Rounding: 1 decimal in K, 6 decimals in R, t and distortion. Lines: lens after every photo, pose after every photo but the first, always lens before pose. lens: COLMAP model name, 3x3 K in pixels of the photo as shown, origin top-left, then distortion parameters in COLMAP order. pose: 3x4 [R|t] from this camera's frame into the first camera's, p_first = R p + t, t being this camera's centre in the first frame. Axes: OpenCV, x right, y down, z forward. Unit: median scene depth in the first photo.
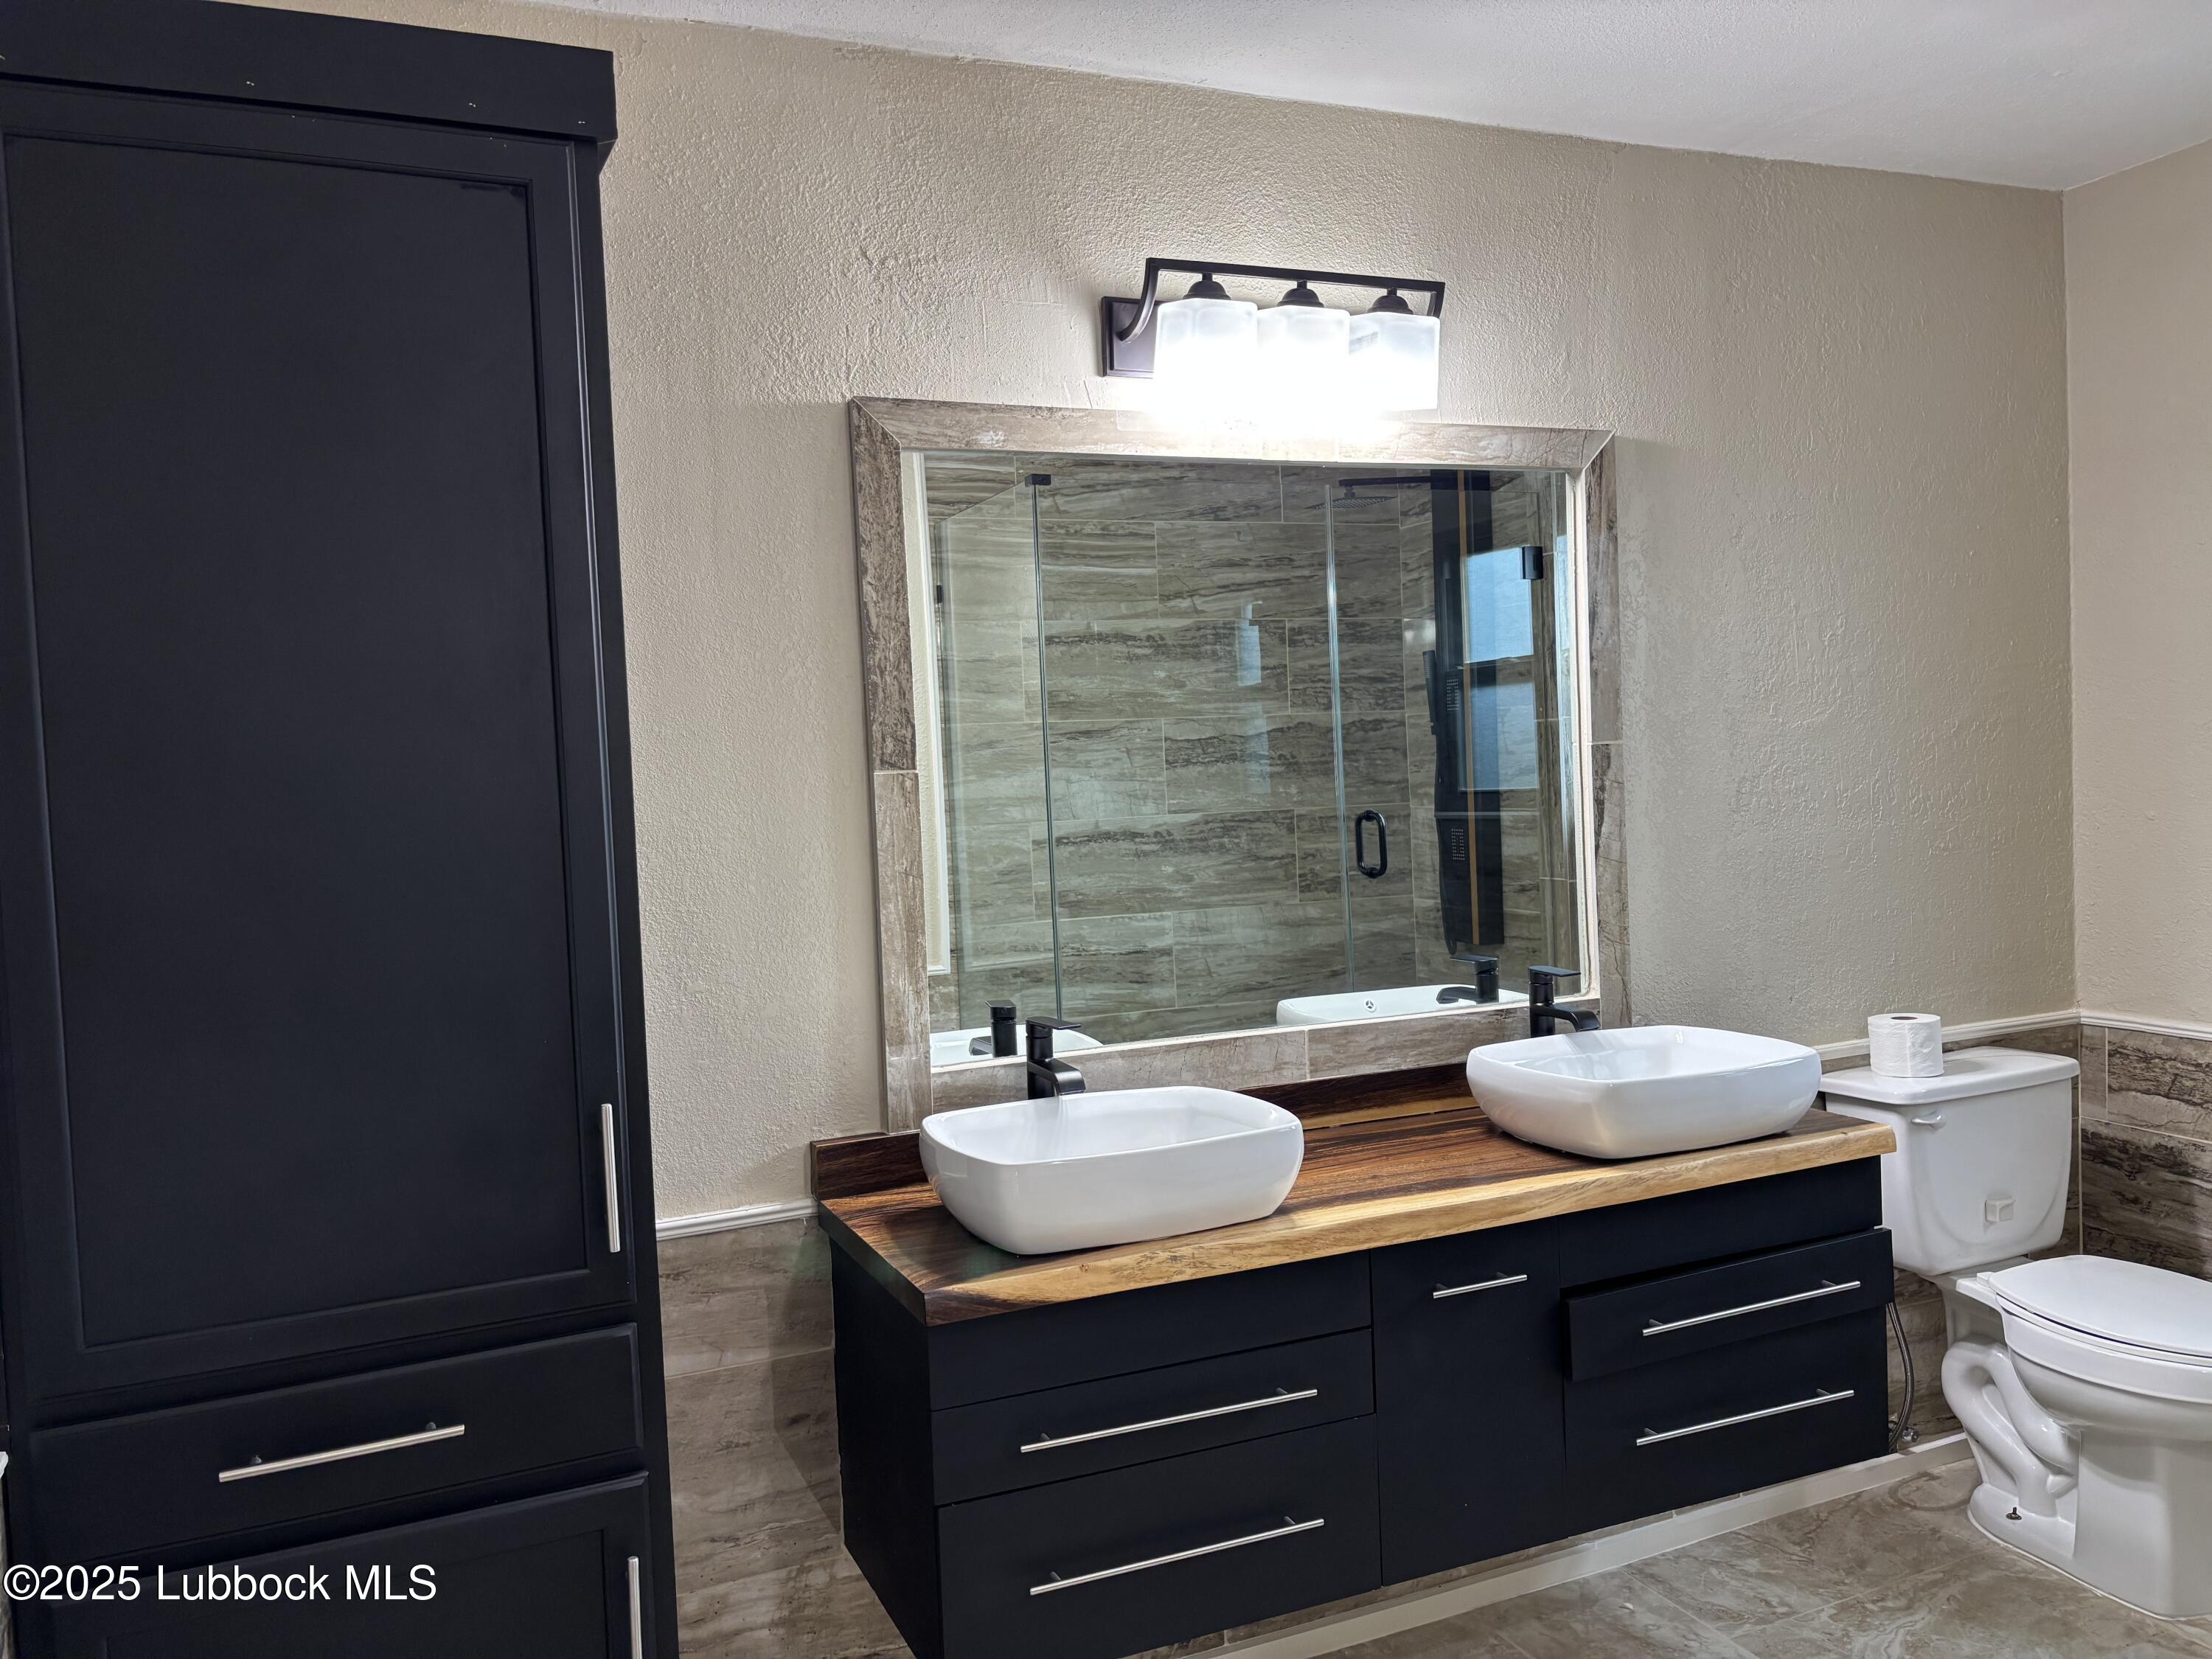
lens RADIAL K [[1664.4, 0, 1104.5], [0, 1664.4, 821.1], [0, 0, 1]] dist [0.038781, -0.042446]
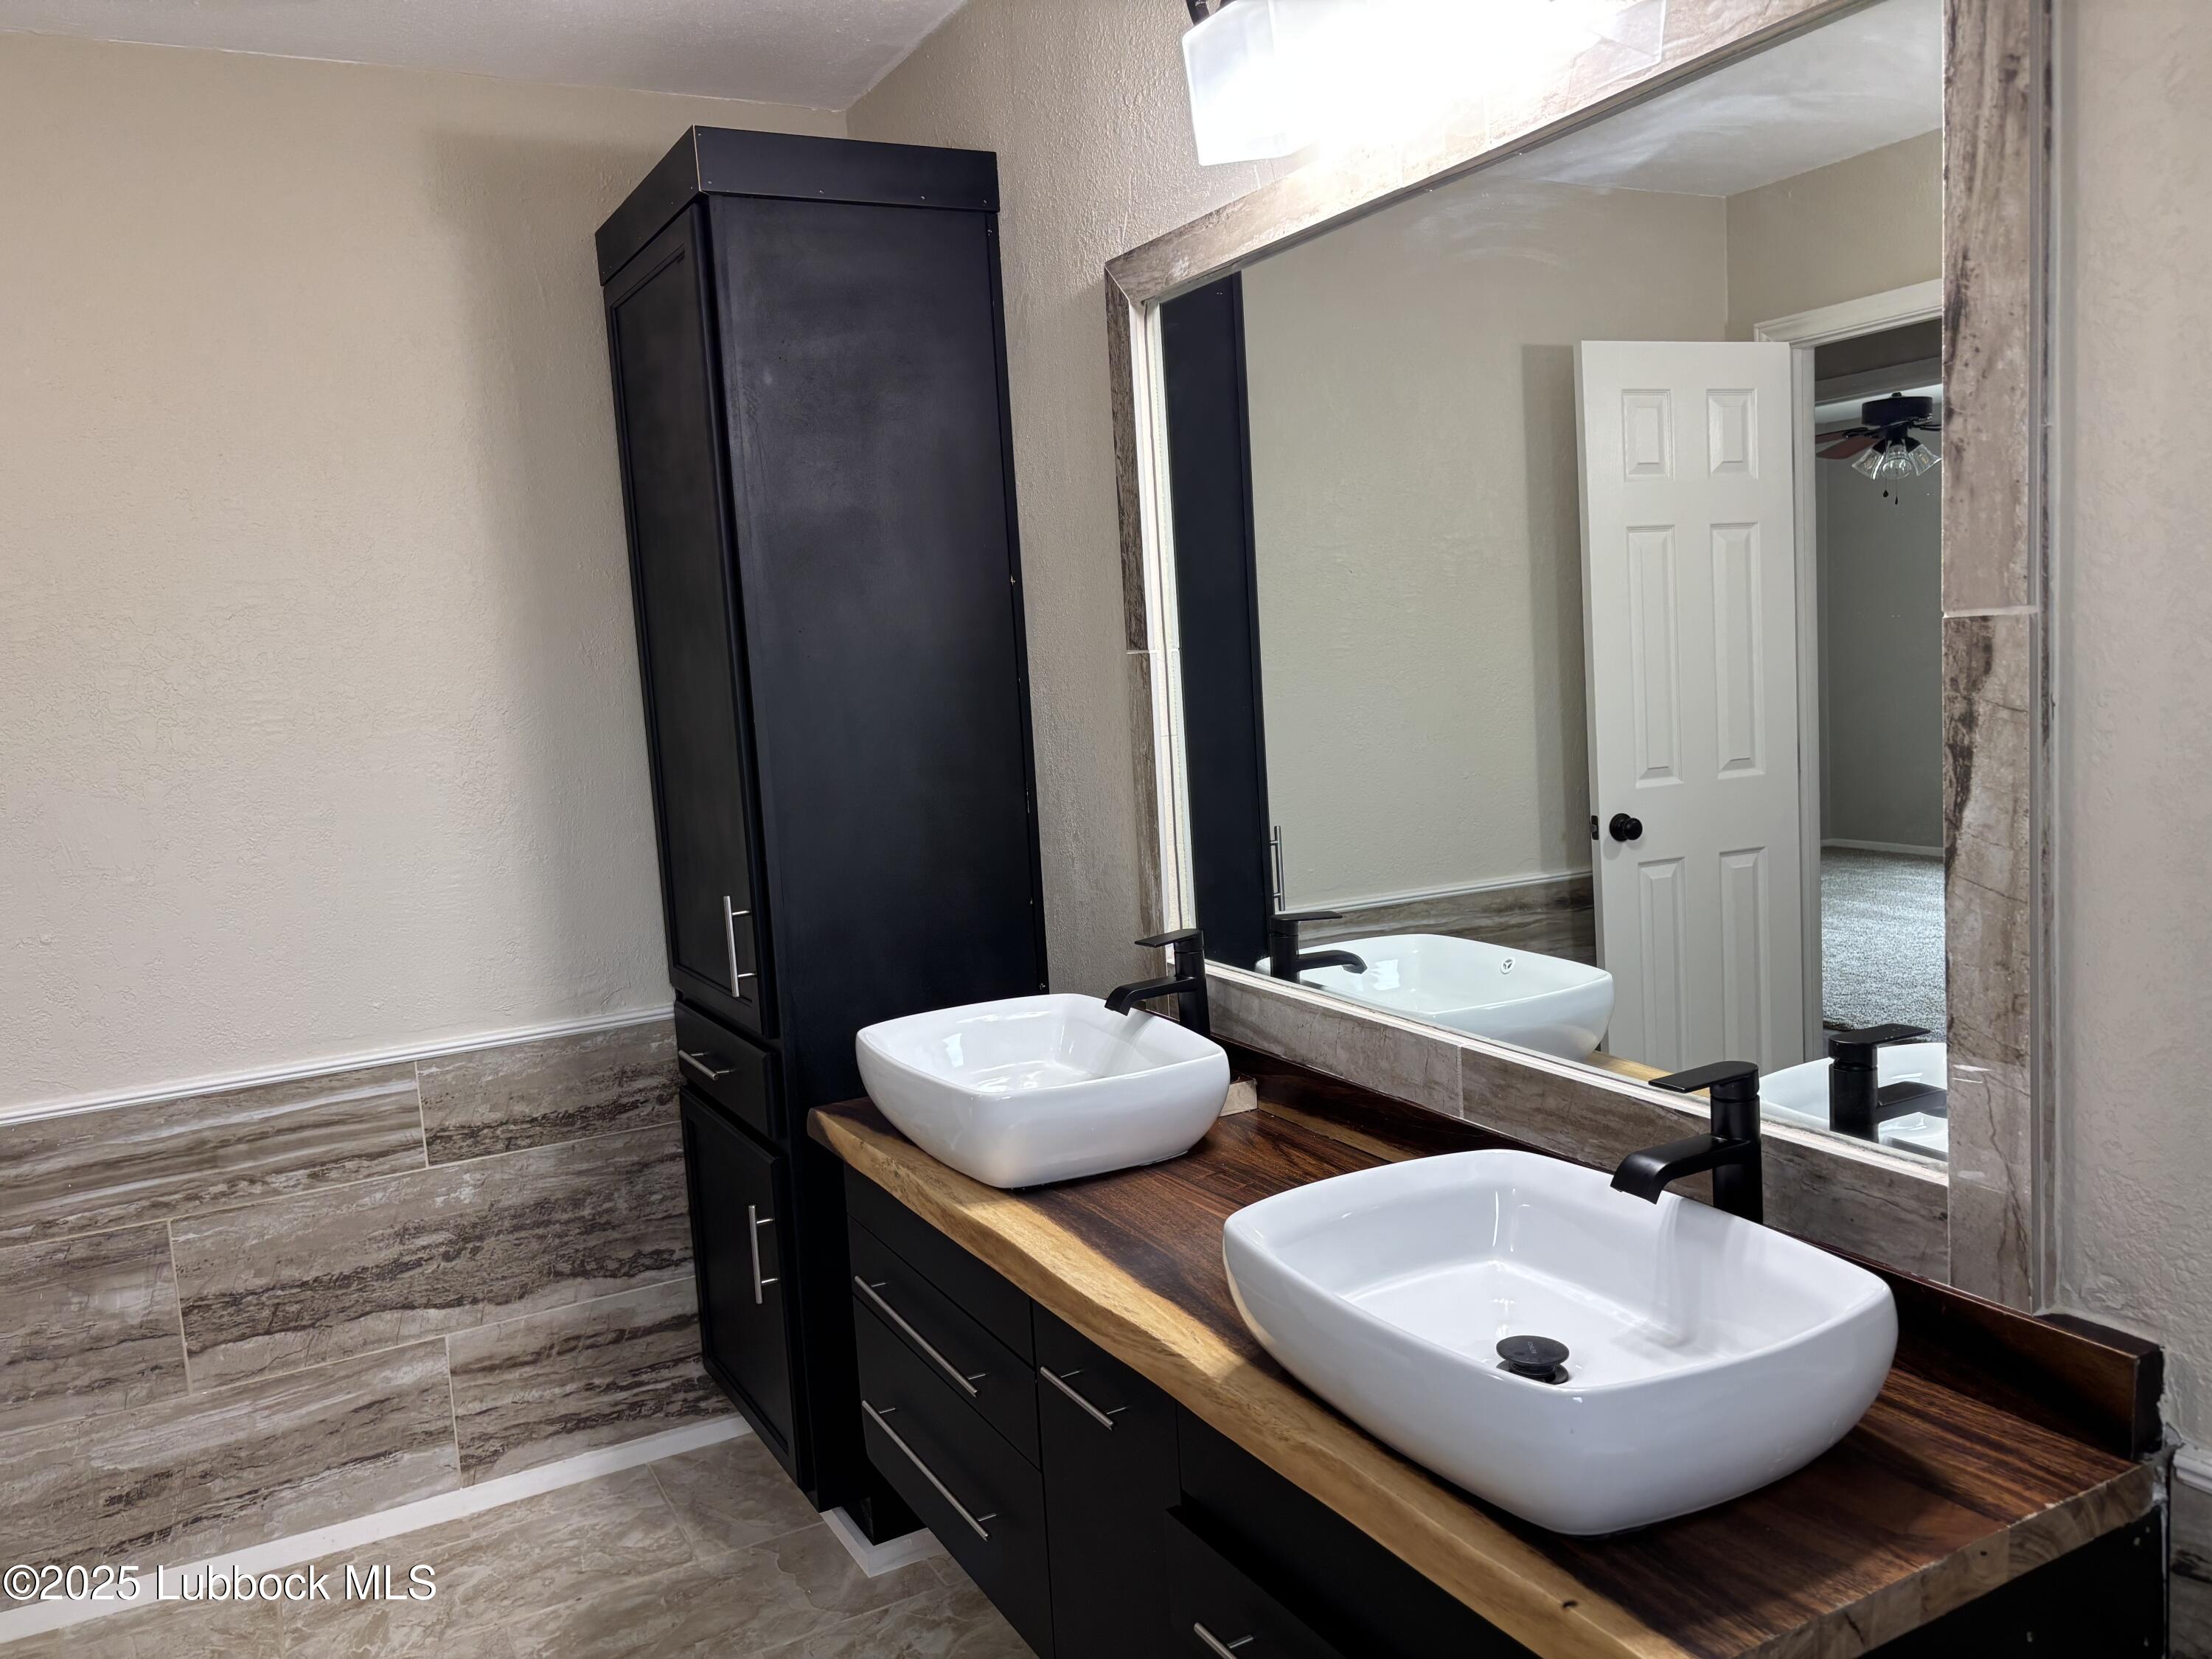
lens RADIAL K [[1664.4, 0, 1108.3], [0, 1664.4, 838.3], [0, 0, 1]] dist [0.038781, -0.042446]
pose [[0.096787, 0.148845, -0.984112, 0.835145], [0.009412, 0.988573, 0.150446, -0.066899], [0.995261, -0.023823, 0.094280, 0.874747]]
